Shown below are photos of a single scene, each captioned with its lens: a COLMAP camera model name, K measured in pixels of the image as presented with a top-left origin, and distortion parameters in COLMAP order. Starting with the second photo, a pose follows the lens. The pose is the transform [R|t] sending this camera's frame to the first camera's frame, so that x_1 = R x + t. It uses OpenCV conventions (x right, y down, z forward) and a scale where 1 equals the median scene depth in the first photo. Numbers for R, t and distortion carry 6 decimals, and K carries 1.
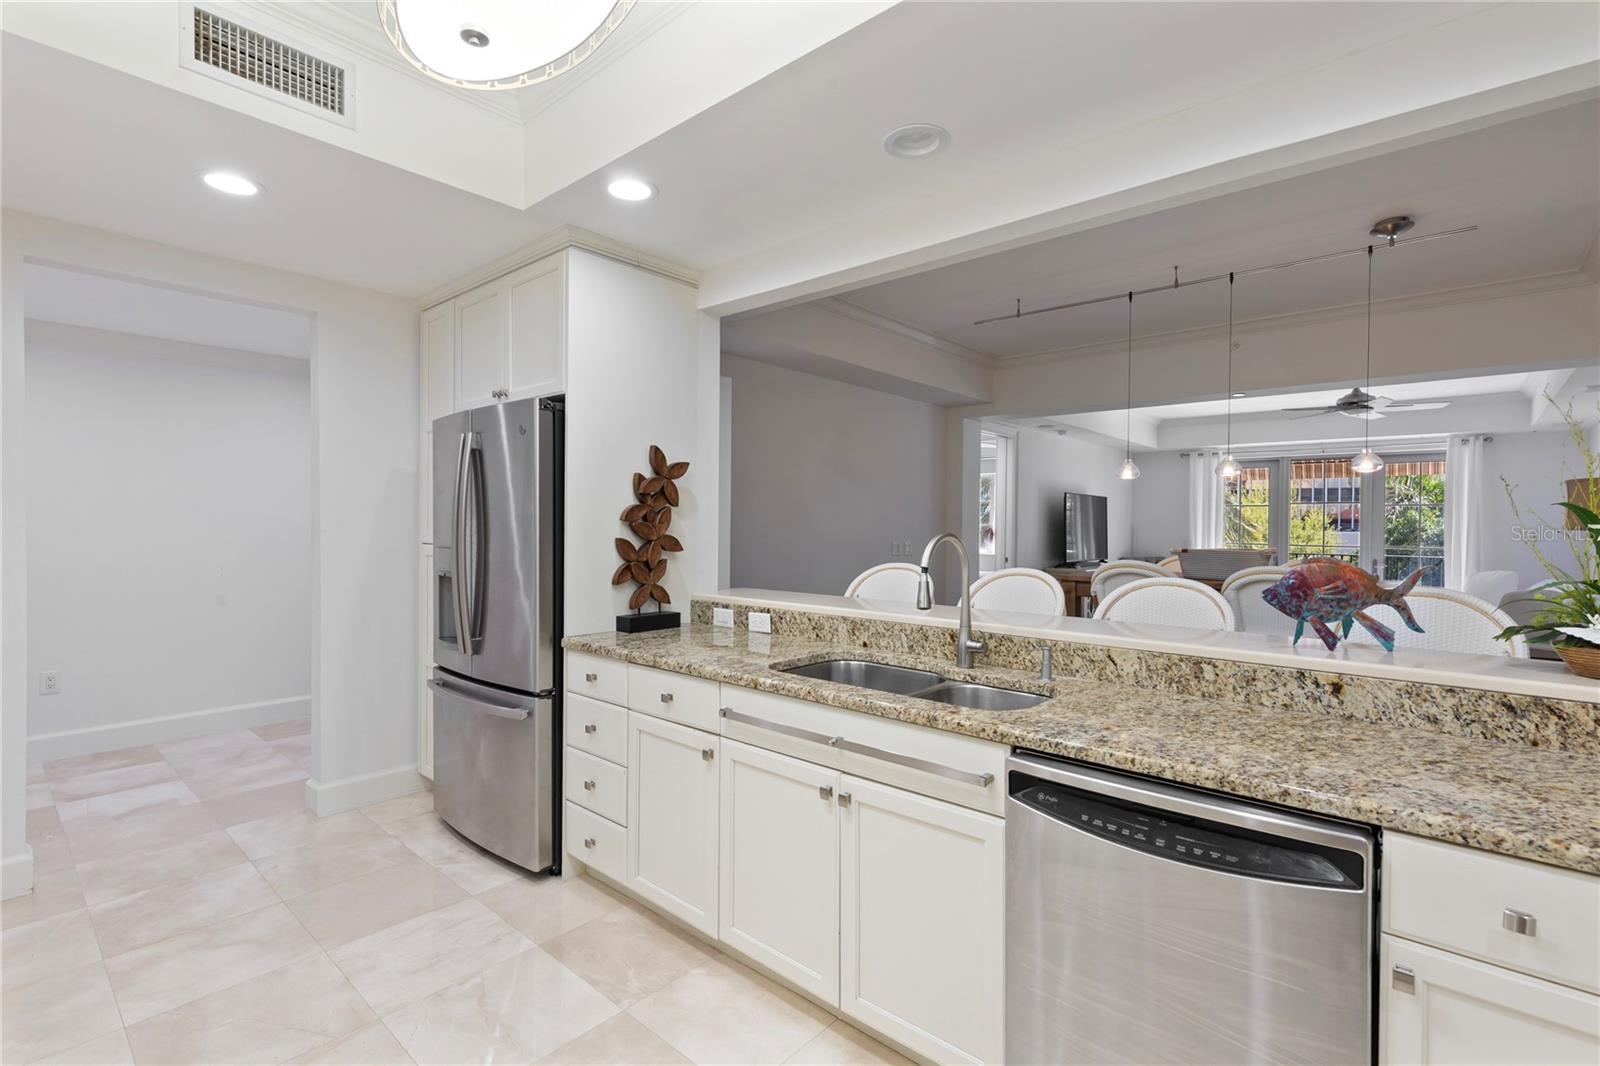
lens RADIAL K [[731.9, 0, 798.2], [0, 731.9, 533.7], [0, 0, 1]] dist [0.016193, -0.005003]
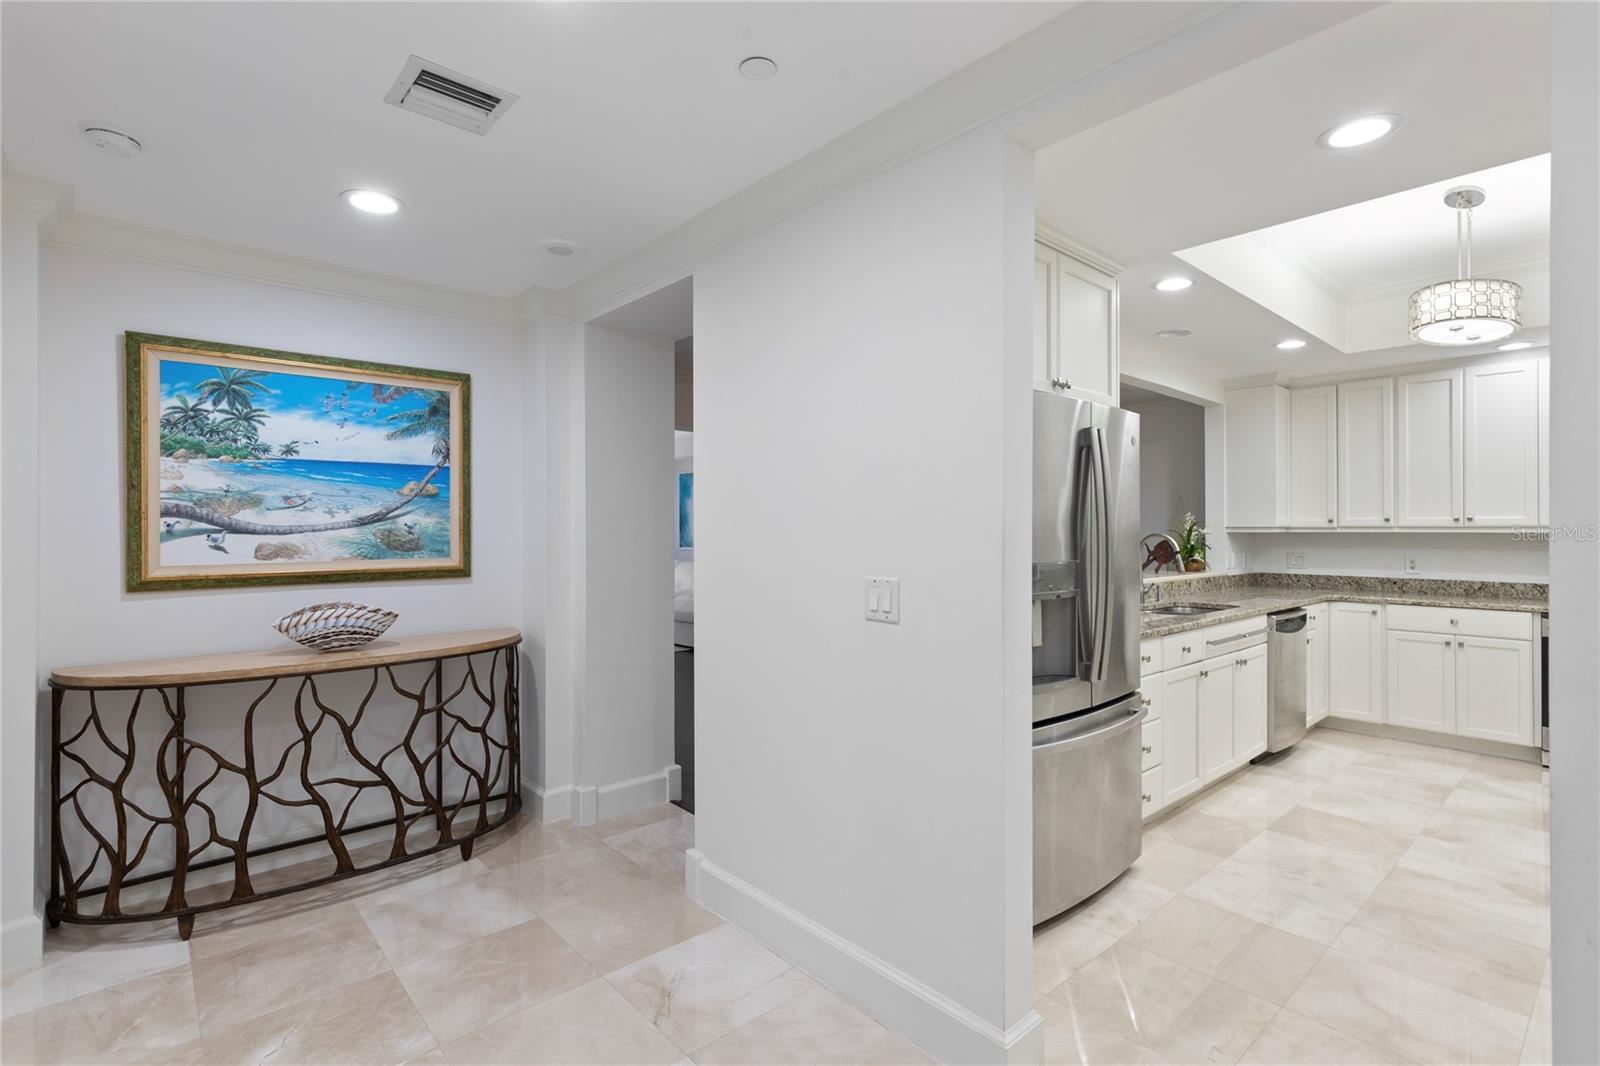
lens RADIAL K [[731.9, 0, 808.6], [0, 731.9, 526.0], [0, 0, 1]] dist [0.016193, -0.005003]
pose [[0.131261, -0.004063, 0.991340, -1.659059], [0.015007, 0.999885, 0.002111, -0.035981], [-0.991234, 0.014600, 0.131307, 1.487098]]
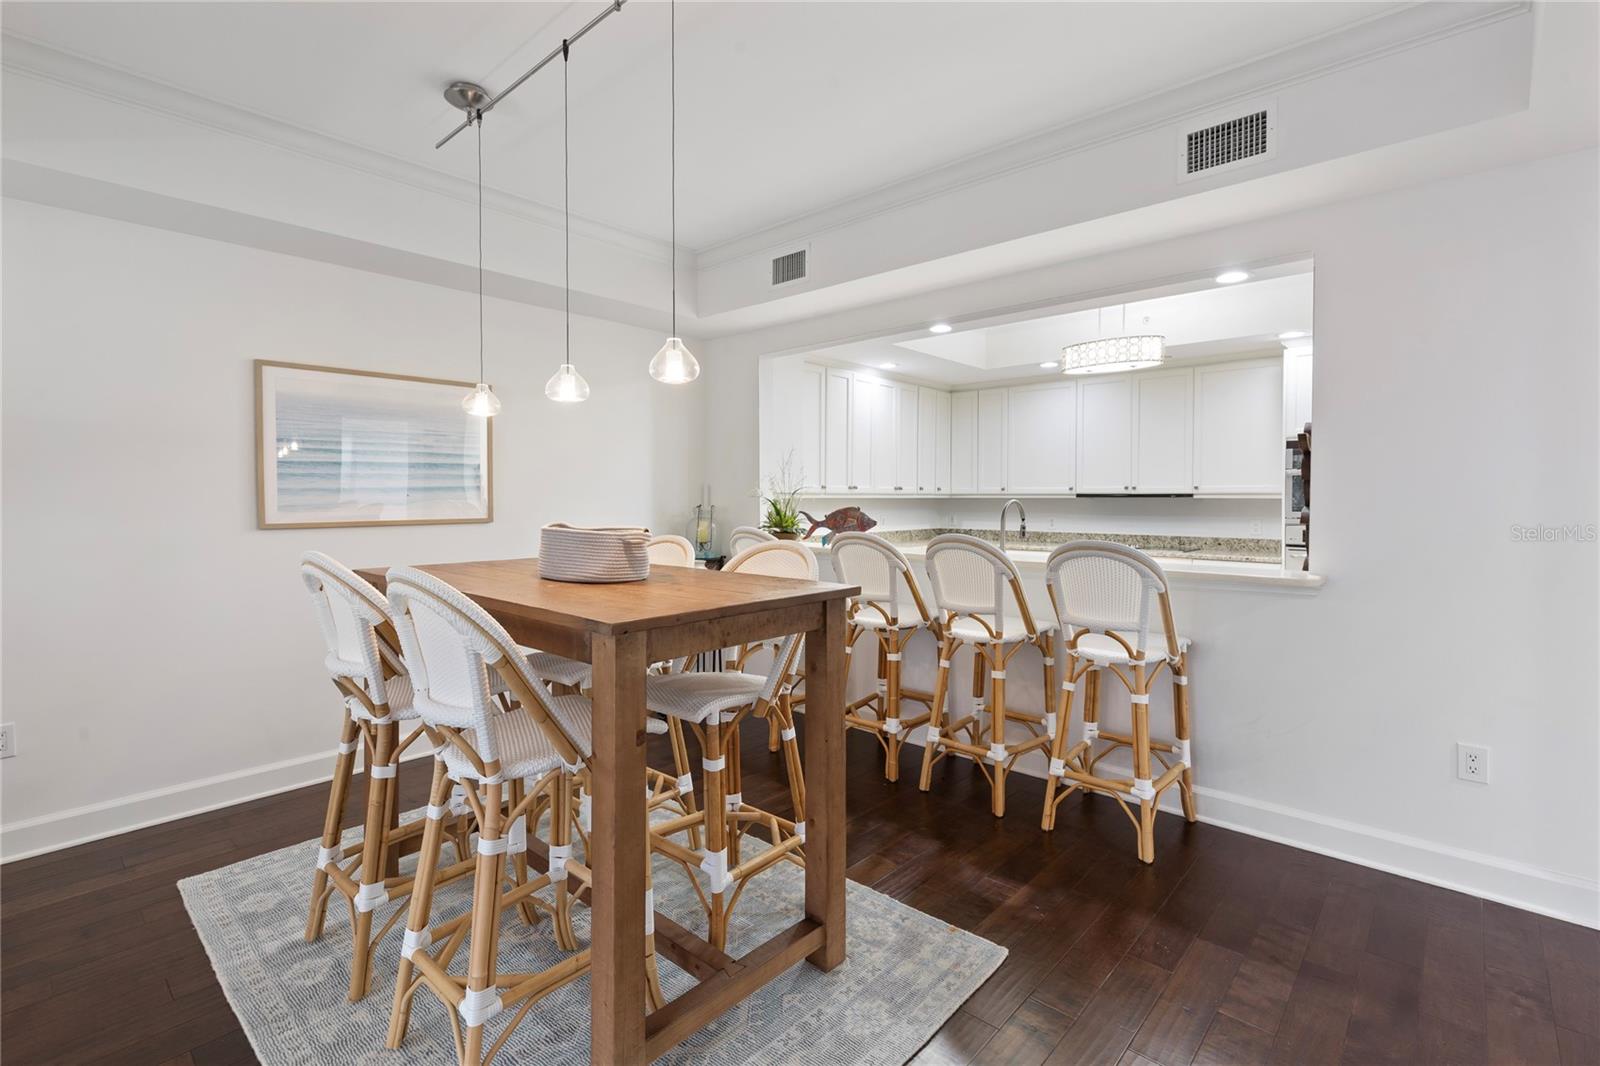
lens RADIAL K [[731.9, 0, 791.6], [0, 731.9, 511.7], [0, 0, 1]] dist [0.016193, -0.005003]
pose [[-0.999662, -0.012496, 0.022780, 0.646834], [-0.011663, 0.999270, 0.036372, -0.029525], [-0.023218, 0.036094, -0.999079, 2.573598]]
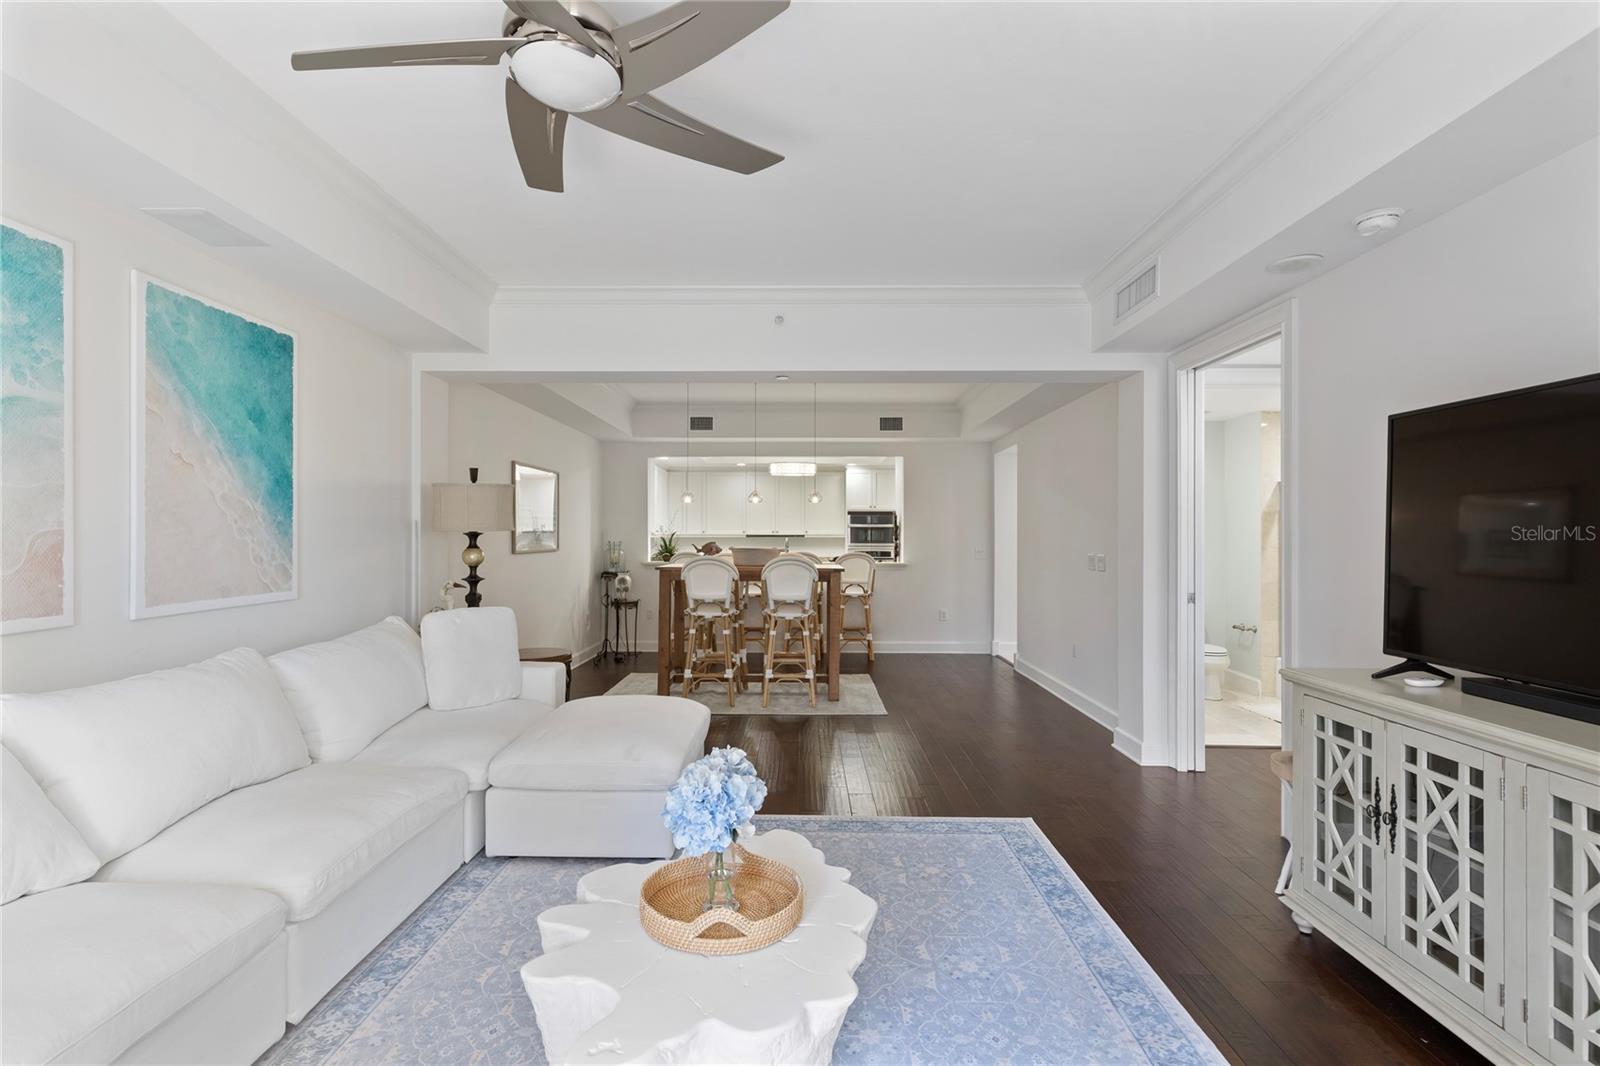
lens RADIAL K [[731.9, 0, 799.2], [0, 731.9, 526.7], [0, 0, 1]] dist [0.016193, -0.005003]
pose [[-0.753916, -0.021775, -0.656610, 2.563554], [-0.018147, 0.999759, -0.012319, -0.014212], [0.656721, 0.002628, -0.754129, 3.722584]]
